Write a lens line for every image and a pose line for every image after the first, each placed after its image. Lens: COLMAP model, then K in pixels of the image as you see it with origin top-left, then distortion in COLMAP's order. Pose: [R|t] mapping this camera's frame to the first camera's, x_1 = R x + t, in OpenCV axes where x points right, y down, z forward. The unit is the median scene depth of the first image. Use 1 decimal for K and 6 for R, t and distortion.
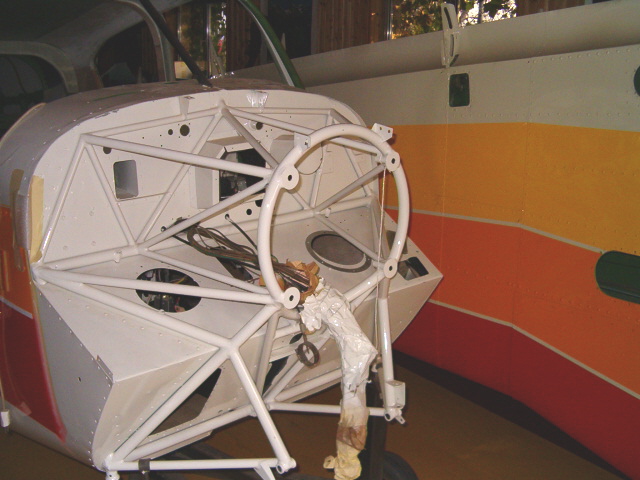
lens RADIAL K [[757.8, 0, 320.0], [0, 757.8, 240.0], [0, 0, 1]] dist [-0.269771, 0.261627]
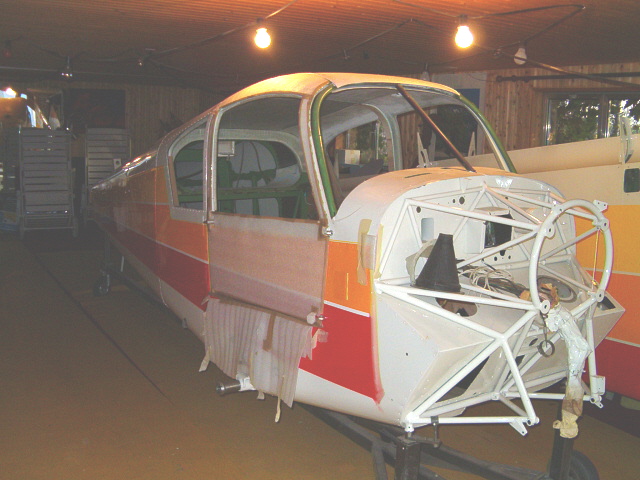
lens RADIAL K [[757.8, 0, 320.0], [0, 757.8, 240.0], [0, 0, 1]] dist [-0.269771, 0.261627]
pose [[0.988481, 0.033787, -0.147528, -0.253106], [-0.050774, 0.992303, -0.112946, 0.123473], [0.142577, 0.119135, 0.982588, -0.541079]]
